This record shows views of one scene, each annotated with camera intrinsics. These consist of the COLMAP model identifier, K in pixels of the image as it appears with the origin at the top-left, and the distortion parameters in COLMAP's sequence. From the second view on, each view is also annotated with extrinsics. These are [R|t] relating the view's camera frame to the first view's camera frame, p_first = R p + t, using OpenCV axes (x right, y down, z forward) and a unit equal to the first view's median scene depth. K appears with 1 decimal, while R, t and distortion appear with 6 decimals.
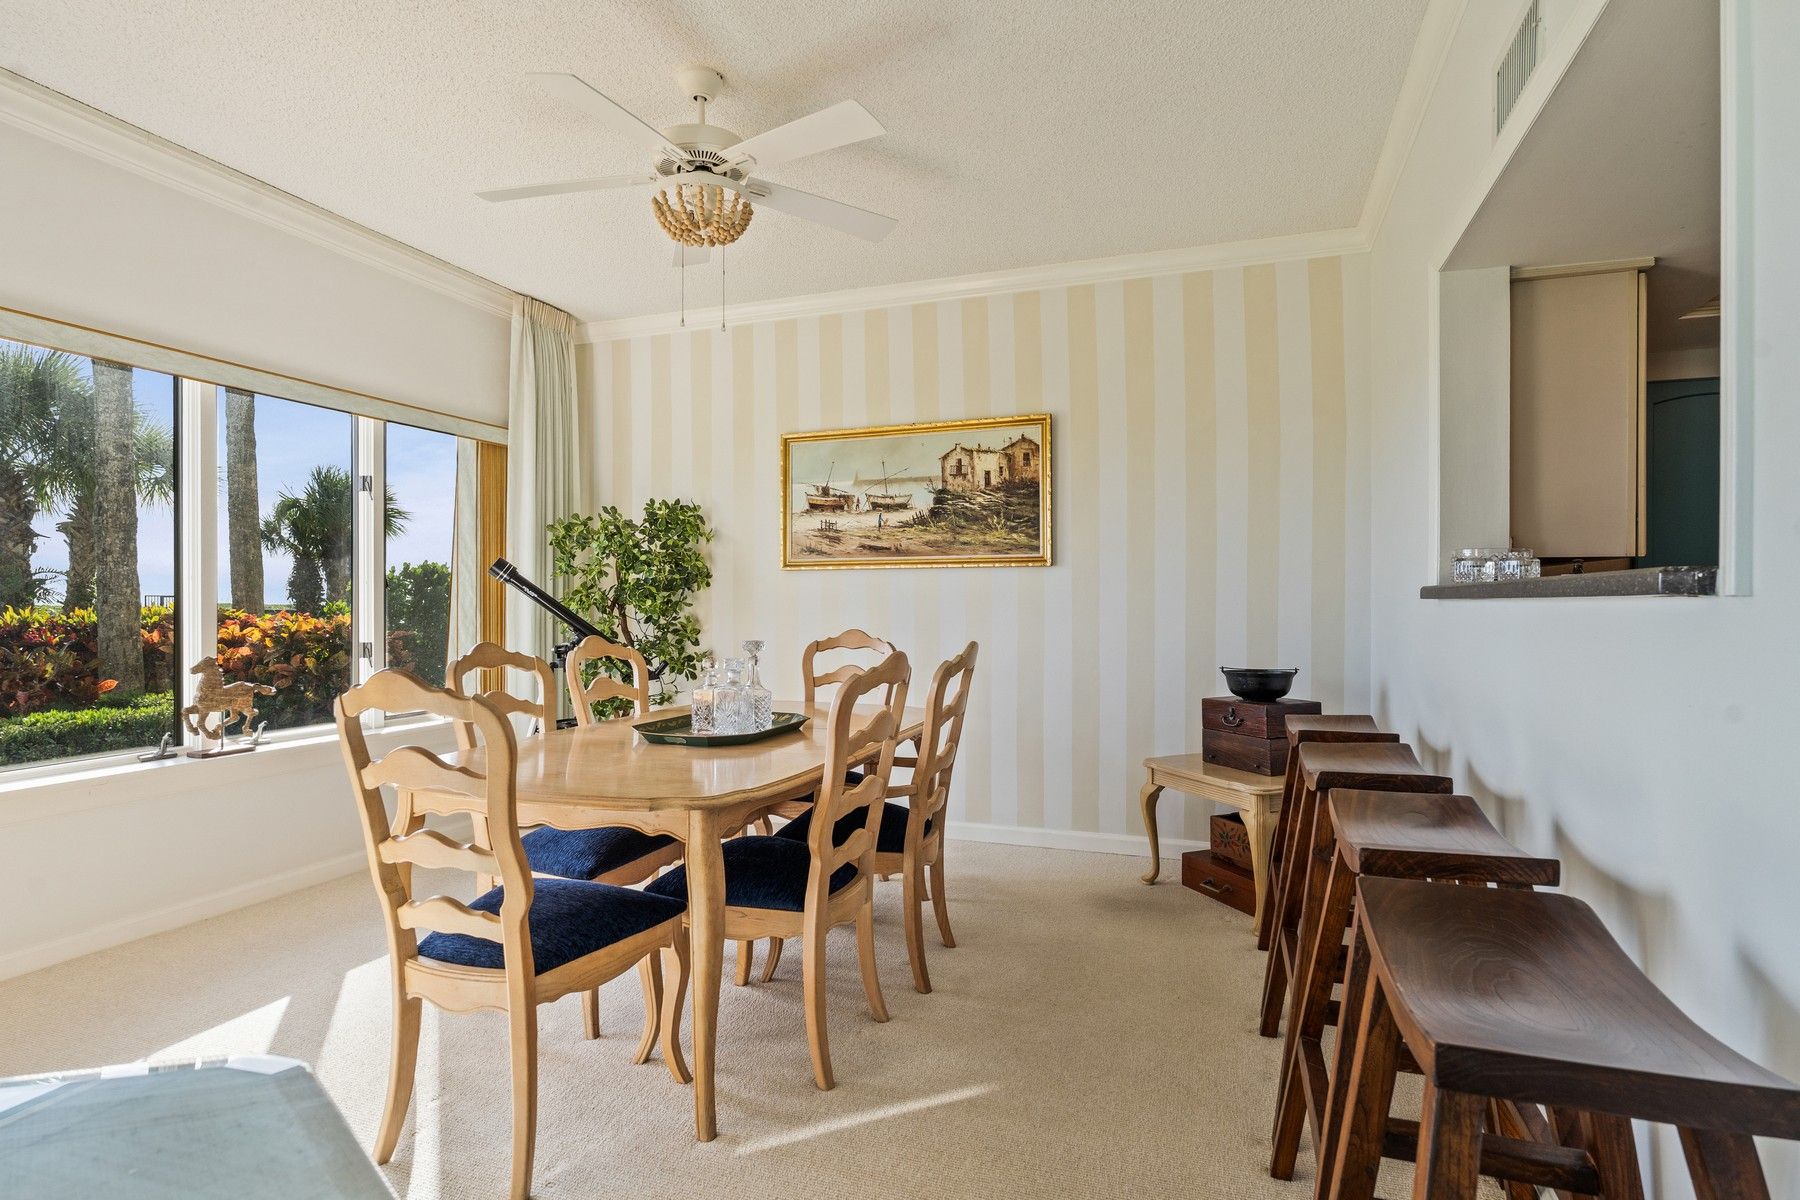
lens RADIAL K [[915.2, 0, 903.6], [0, 915.2, 606.0], [0, 0, 1]] dist [0.005921, 0.000545]
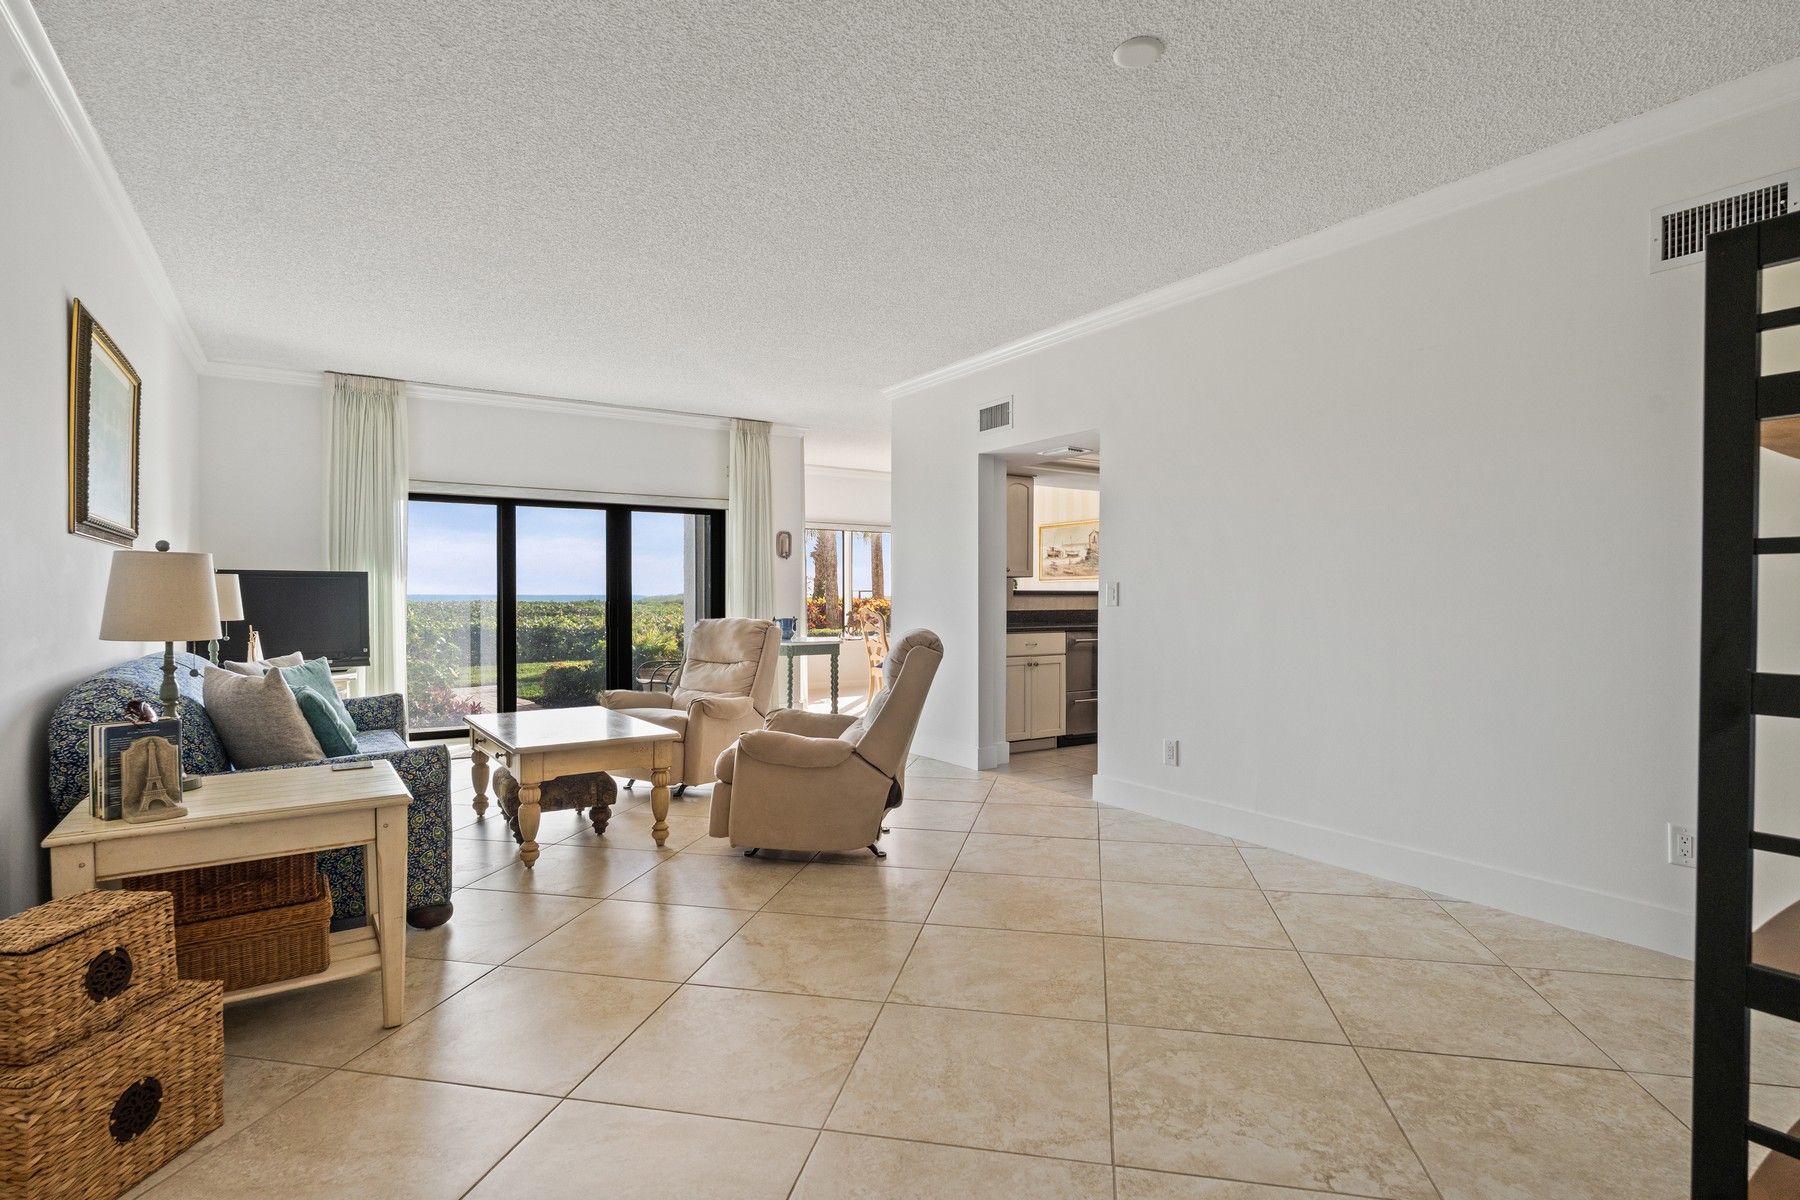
lens RADIAL K [[915.2, 0, 898.7], [0, 915.2, 596.4], [0, 0, 1]] dist [0.005921, 0.000545]
pose [[0.801070, 0.001415, -0.598569, 1.115511], [-0.002206, 0.999997, -0.000588, 0.001398], [0.598567, 0.001791, 0.801071, -1.265312]]
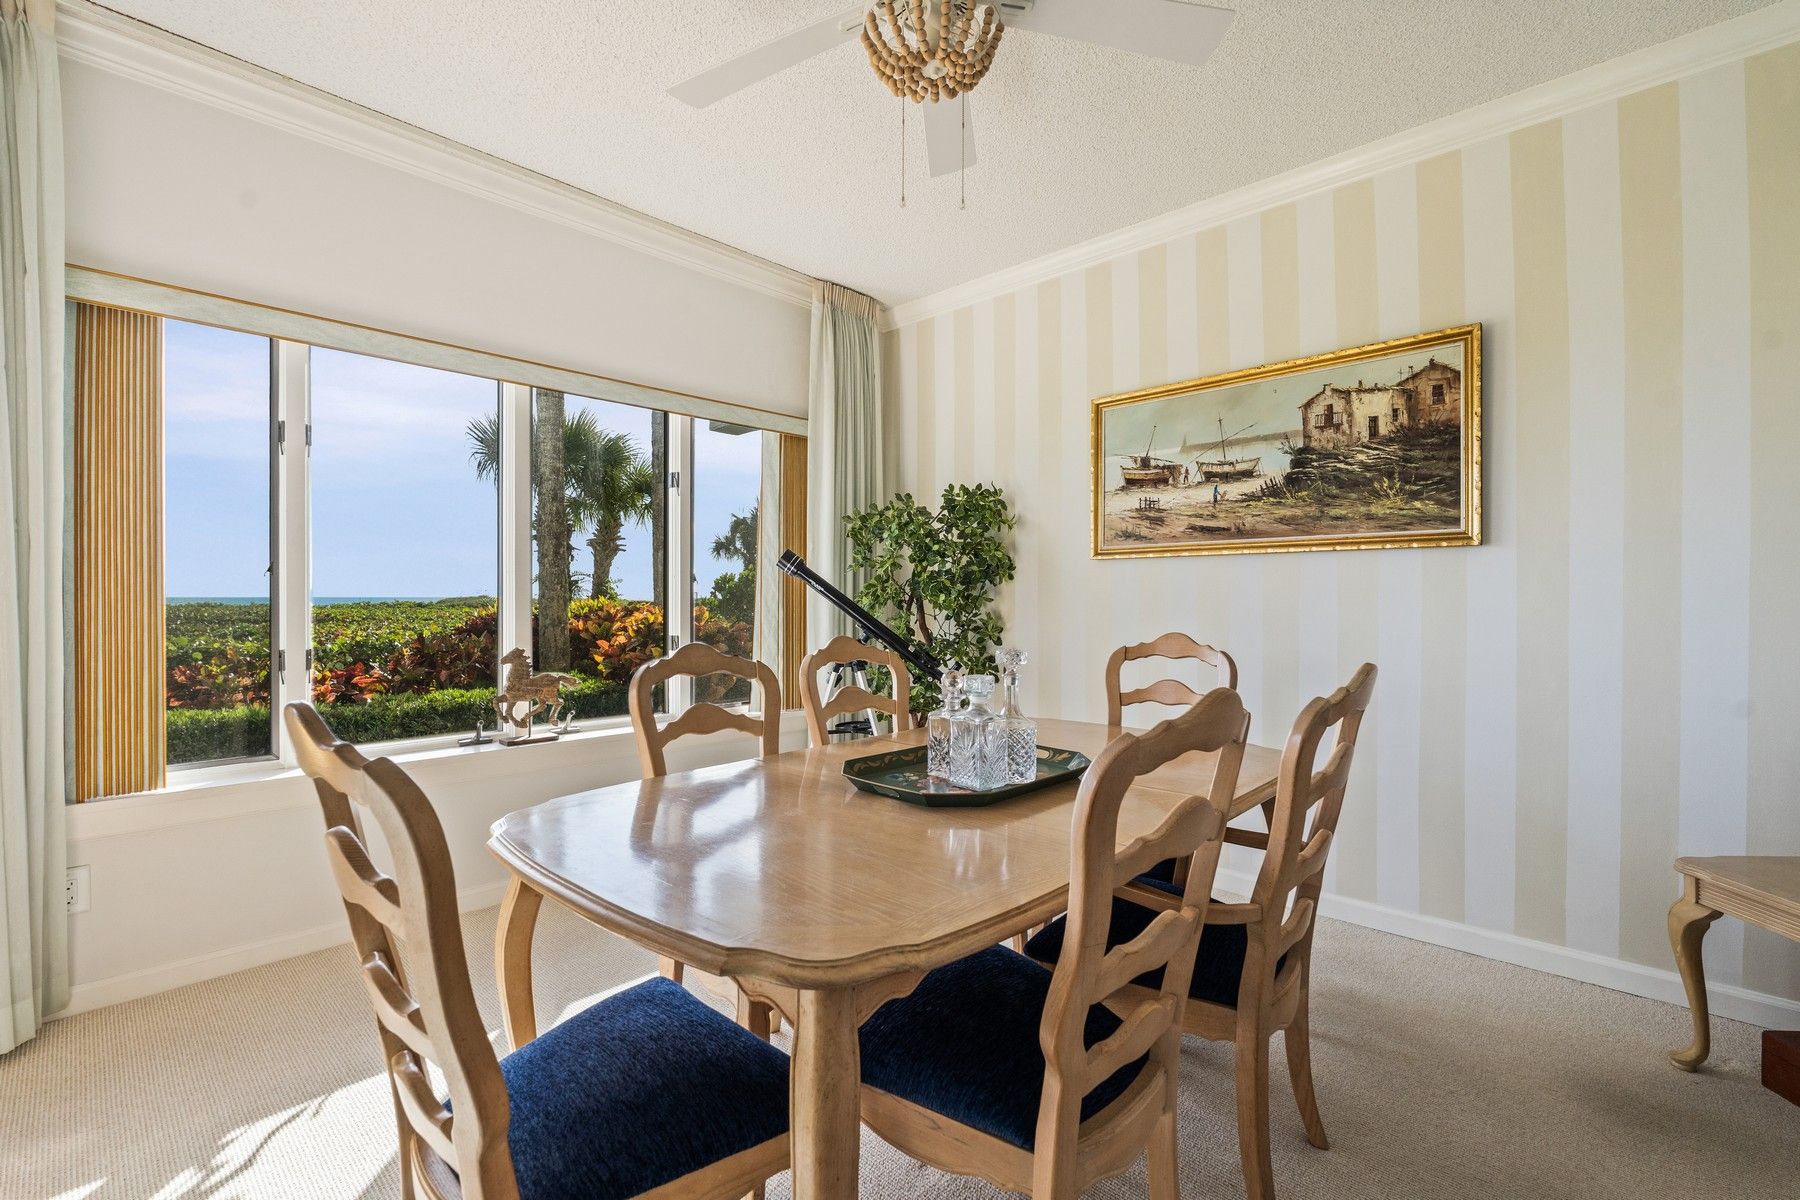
lens RADIAL K [[804.2, 0, 903.1], [0, 804.2, 599.1], [0, 0, 1]] dist [-0.005689, 0.000623]
pose [[0.915764, 0.003507, -0.401702, 0.006405], [-0.004797, 0.999986, -0.002206, -0.000004], [0.401689, 0.003947, 0.915768, 0.272044]]
